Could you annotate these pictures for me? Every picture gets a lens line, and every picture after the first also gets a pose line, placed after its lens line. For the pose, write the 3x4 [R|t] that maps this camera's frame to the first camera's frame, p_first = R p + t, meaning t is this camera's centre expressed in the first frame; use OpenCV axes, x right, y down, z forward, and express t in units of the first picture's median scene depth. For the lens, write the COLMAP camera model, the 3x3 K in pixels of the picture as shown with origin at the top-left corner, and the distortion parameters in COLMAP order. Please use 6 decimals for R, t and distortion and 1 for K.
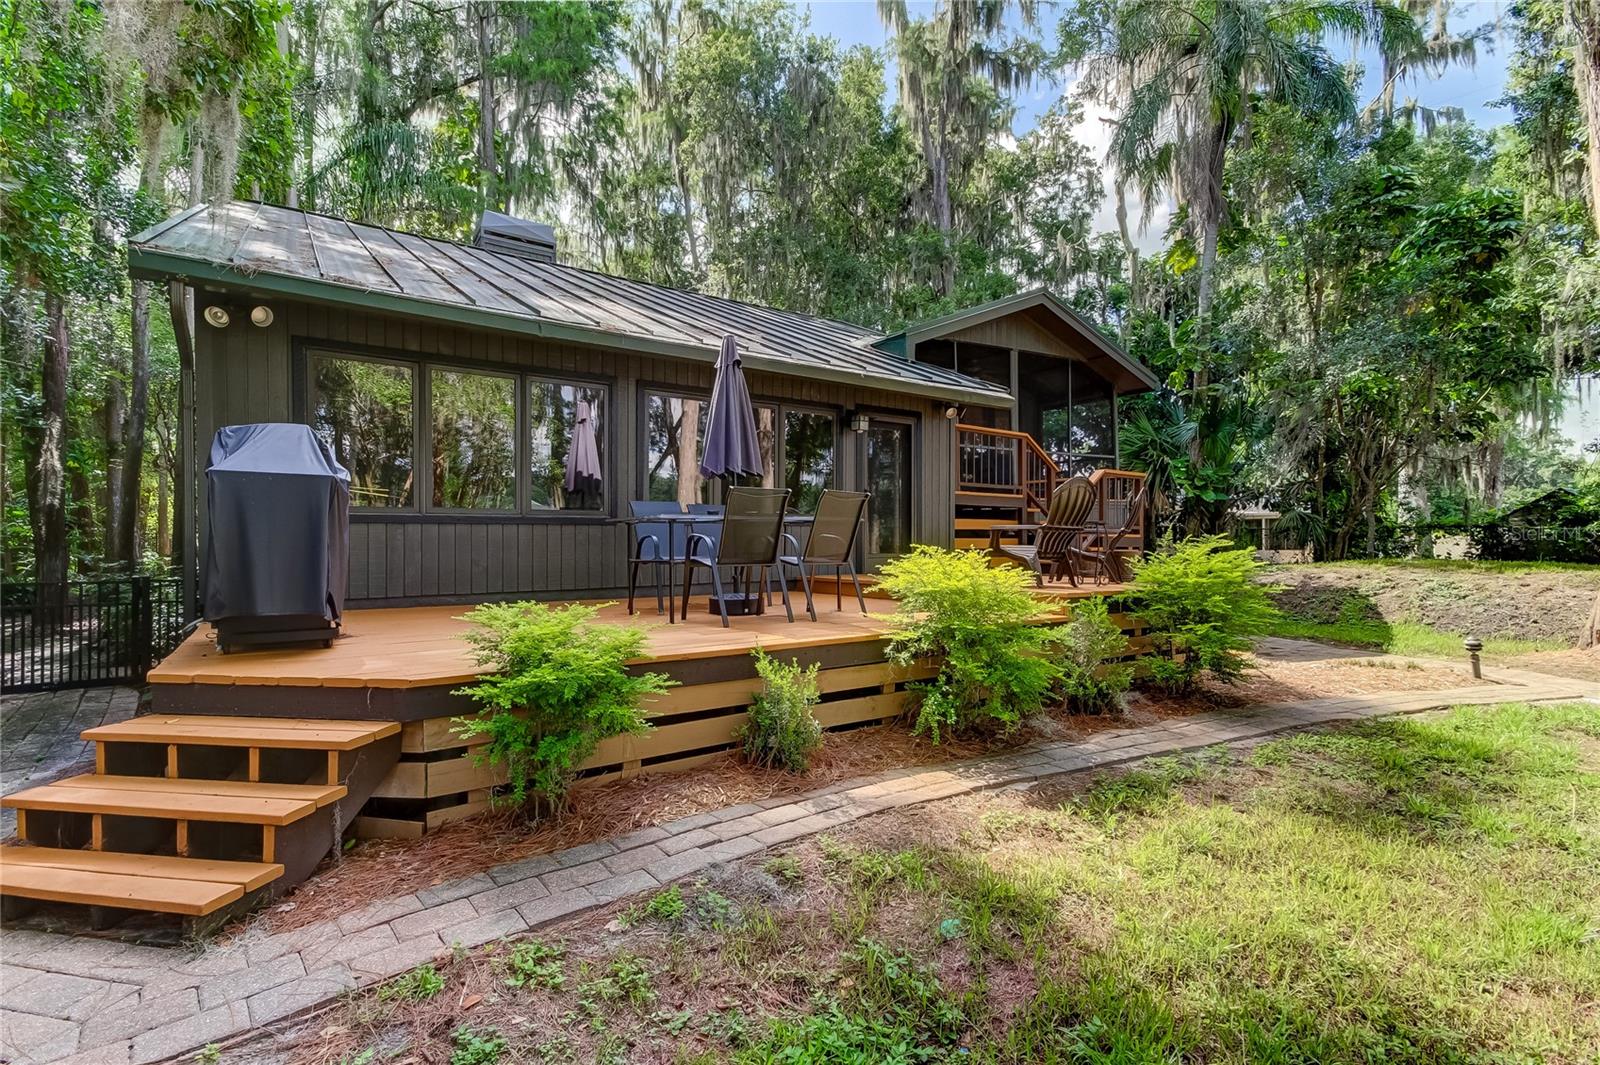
lens RADIAL K [[761.0, 0, 802.3], [0, 761.0, 534.3], [0, 0, 1]] dist [0.032384, -0.000220]
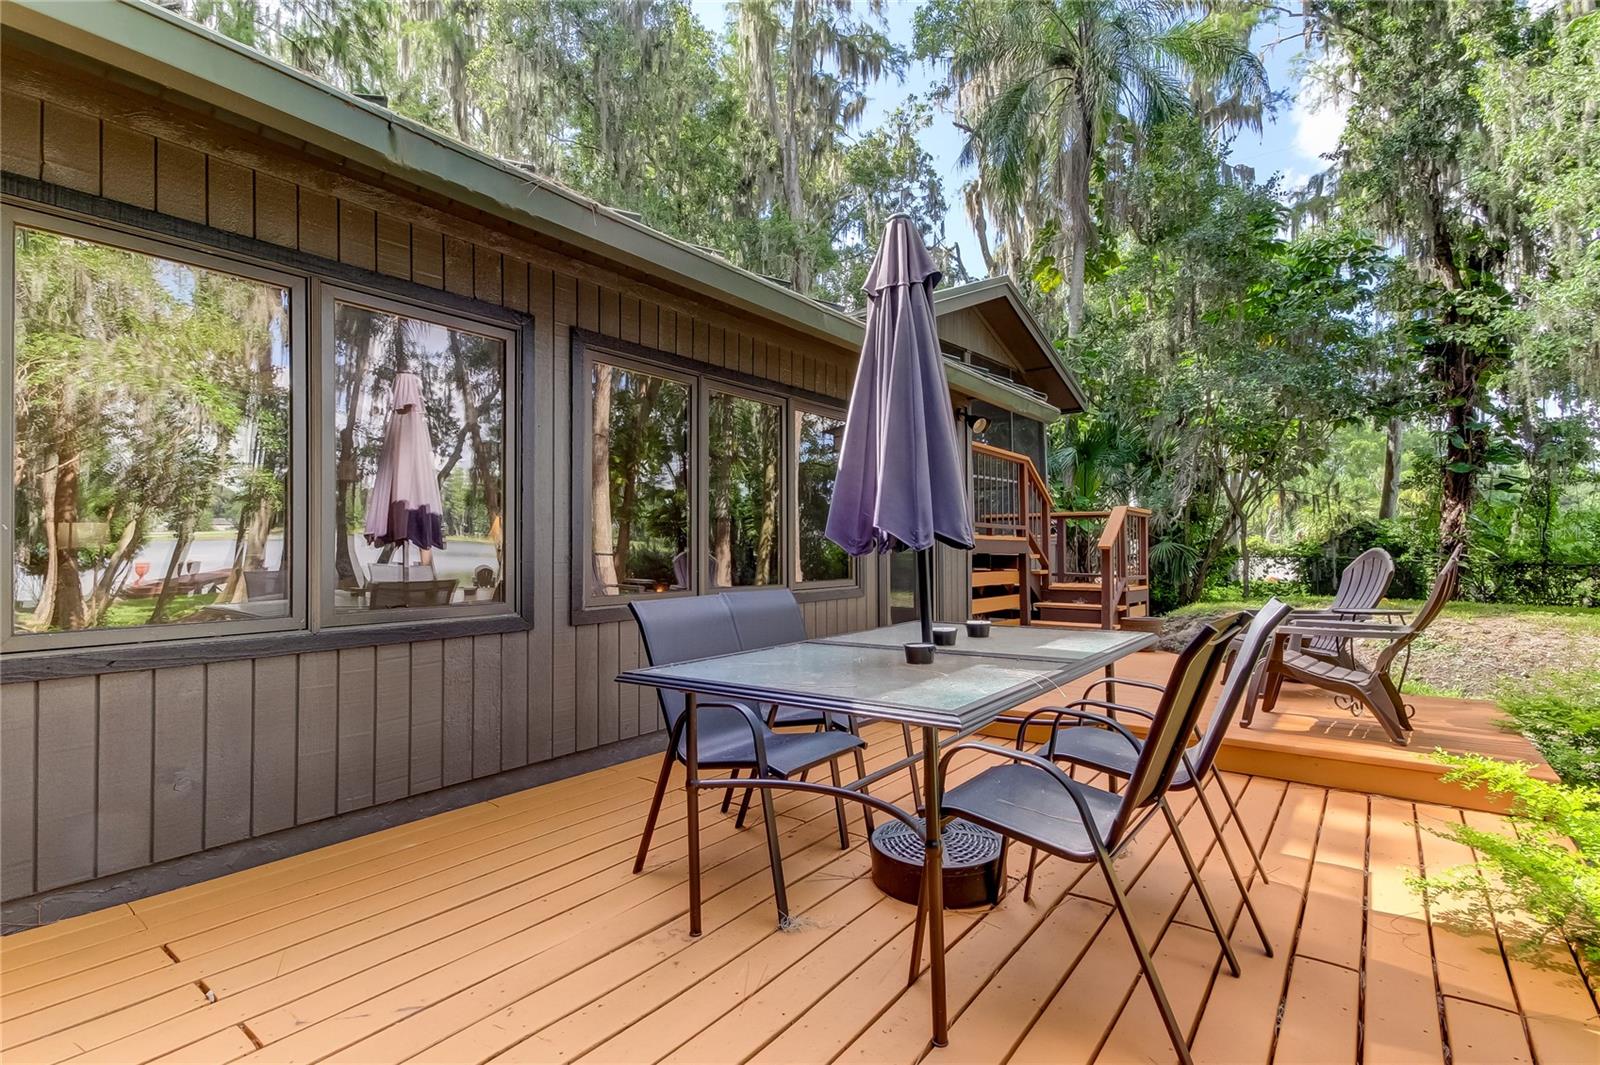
lens RADIAL K [[761.0, 0, 800.6], [0, 761.0, 537.9], [0, 0, 1]] dist [0.032384, -0.000220]
pose [[0.952453, 0.000333, 0.304685, -0.075345], [0.003488, 0.999922, -0.011995, -0.019505], [-0.304665, 0.012488, 0.952378, 0.157768]]
